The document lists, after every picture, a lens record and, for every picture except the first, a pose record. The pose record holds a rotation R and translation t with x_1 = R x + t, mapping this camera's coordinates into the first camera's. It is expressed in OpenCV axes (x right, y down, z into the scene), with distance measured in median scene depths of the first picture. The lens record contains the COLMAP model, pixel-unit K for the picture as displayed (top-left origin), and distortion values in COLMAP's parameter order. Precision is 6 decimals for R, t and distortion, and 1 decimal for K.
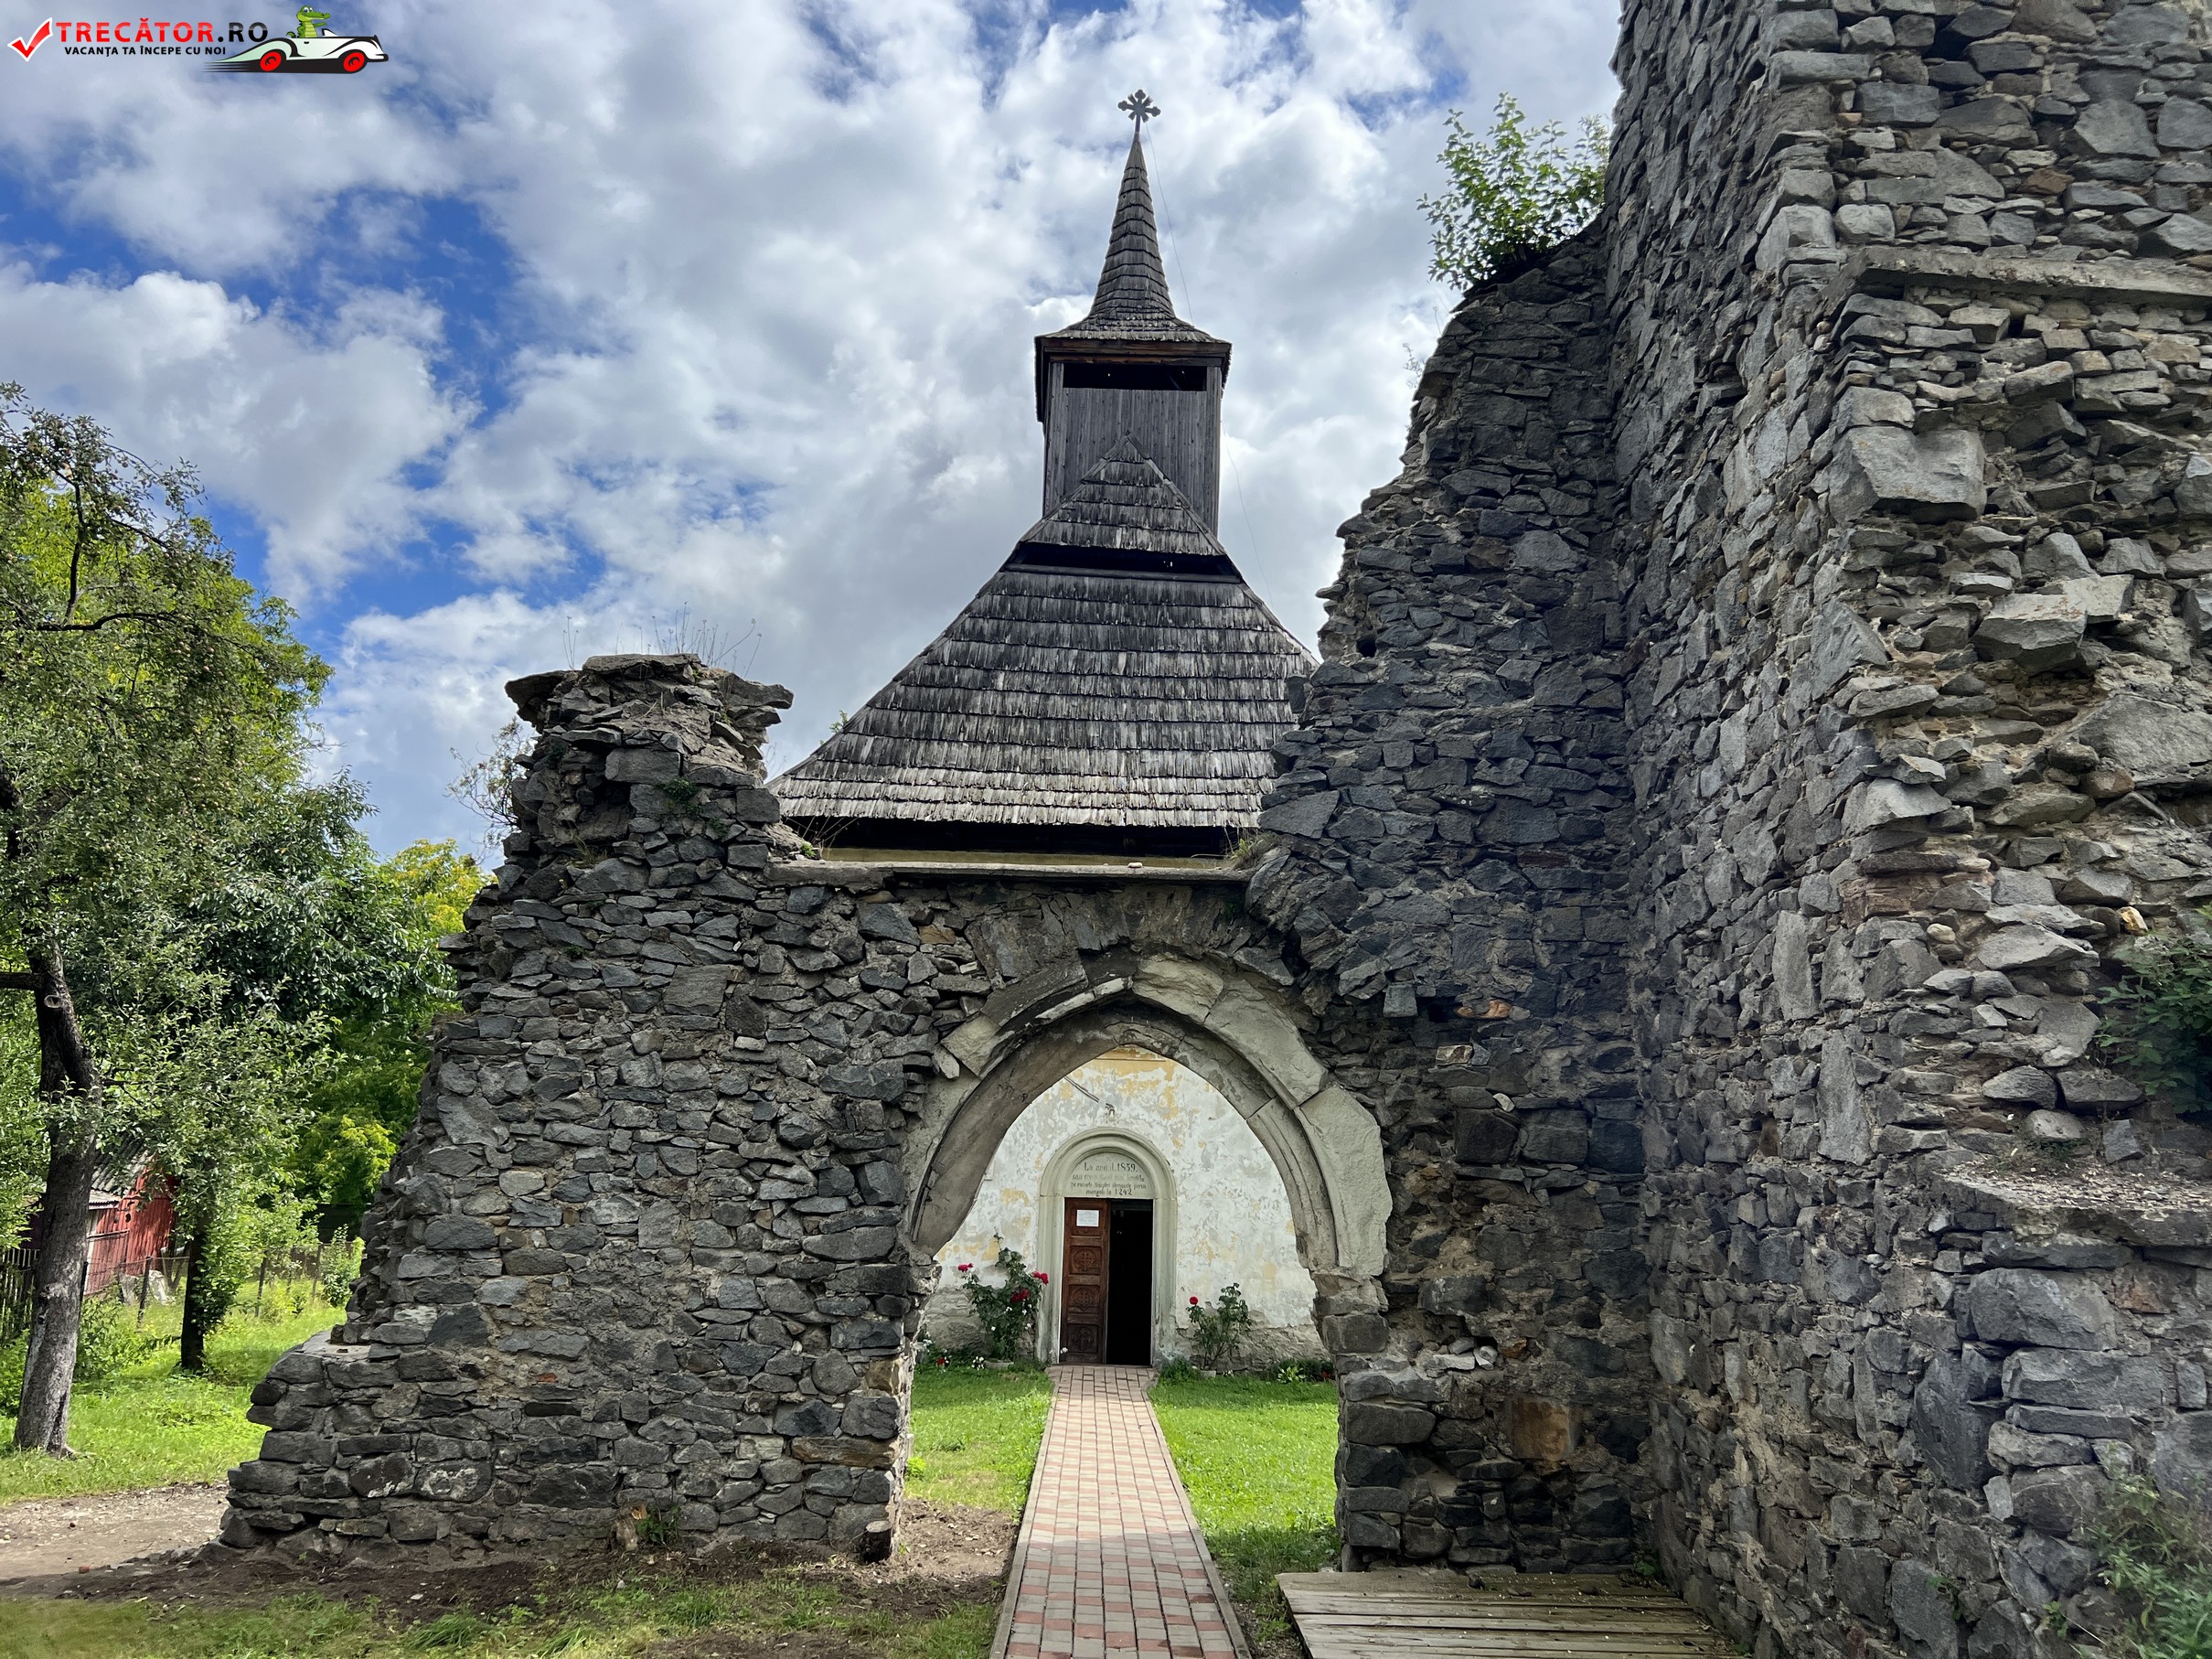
lens RADIAL K [[1754.0, 0, 1161.8], [0, 1754.0, 793.2], [0, 0, 1]] dist [0.145952, -0.315583]
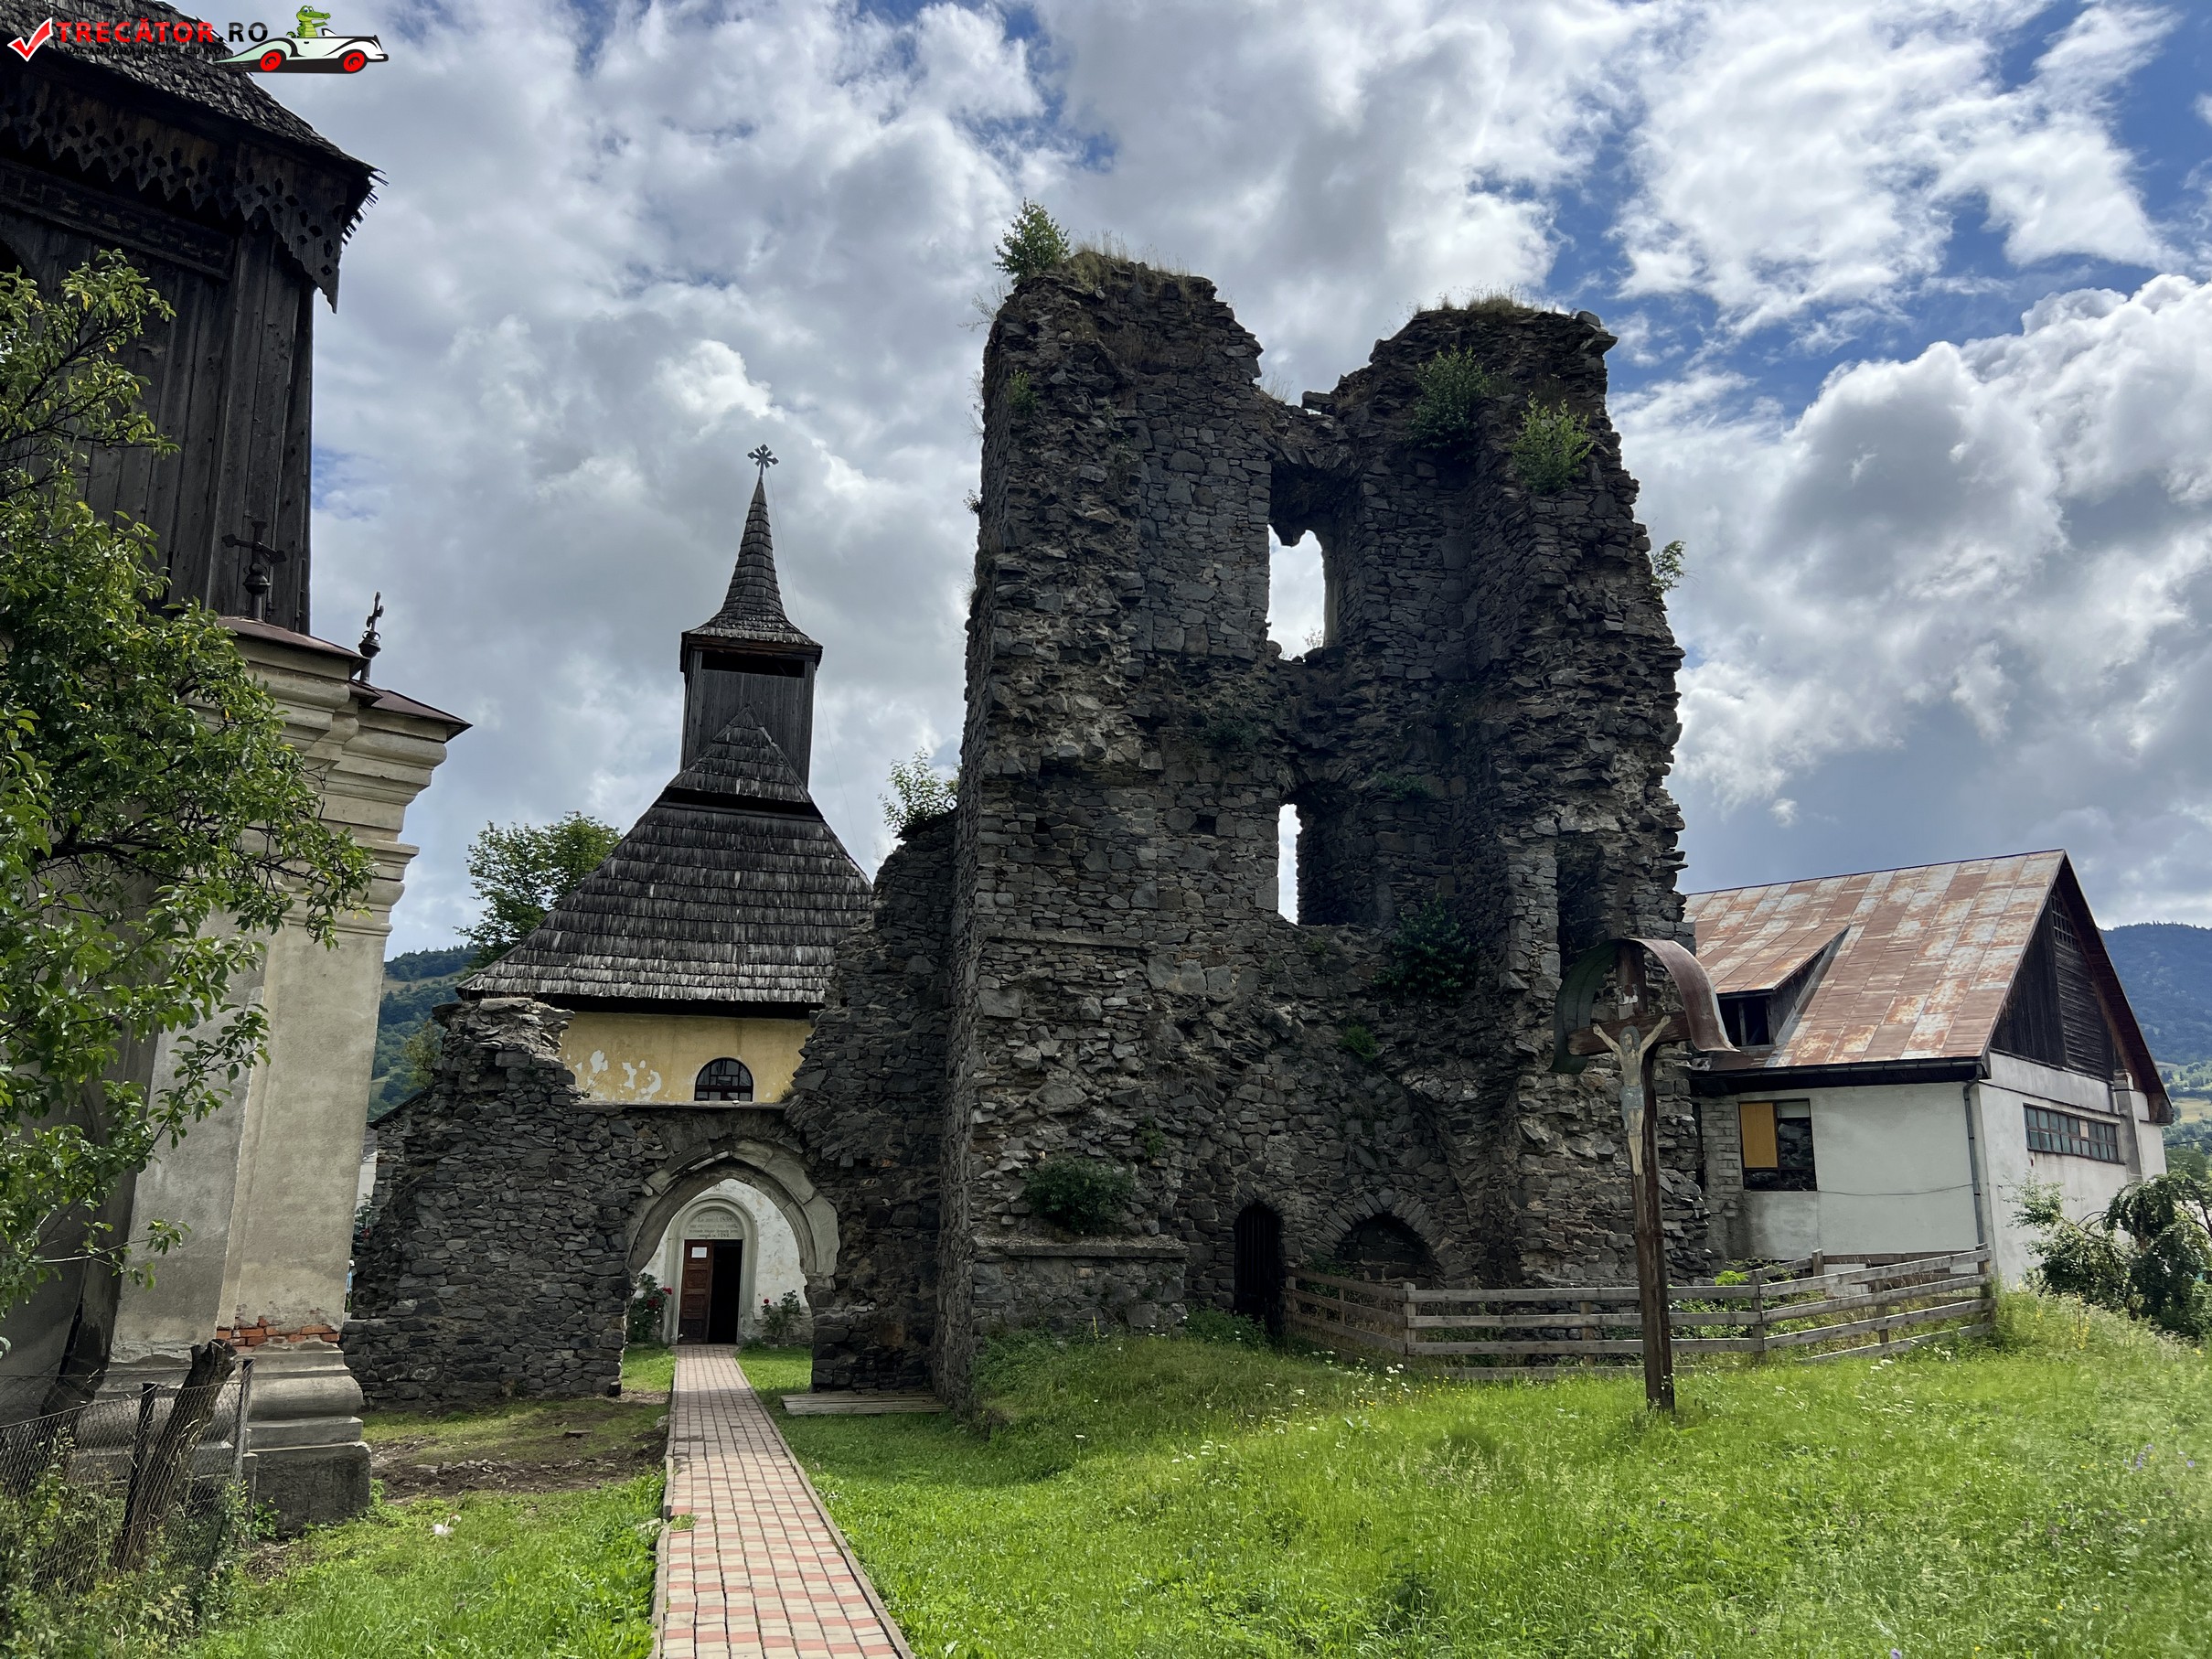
lens RADIAL K [[1754.0, 0, 1161.8], [0, 1754.0, 793.2], [0, 0, 1]] dist [0.145952, -0.315583]
pose [[0.976872, 0.033638, 0.211164, 0.026799], [-0.031299, 0.999406, -0.014411, -0.351144], [-0.211524, 0.007469, 0.977344, -1.414017]]
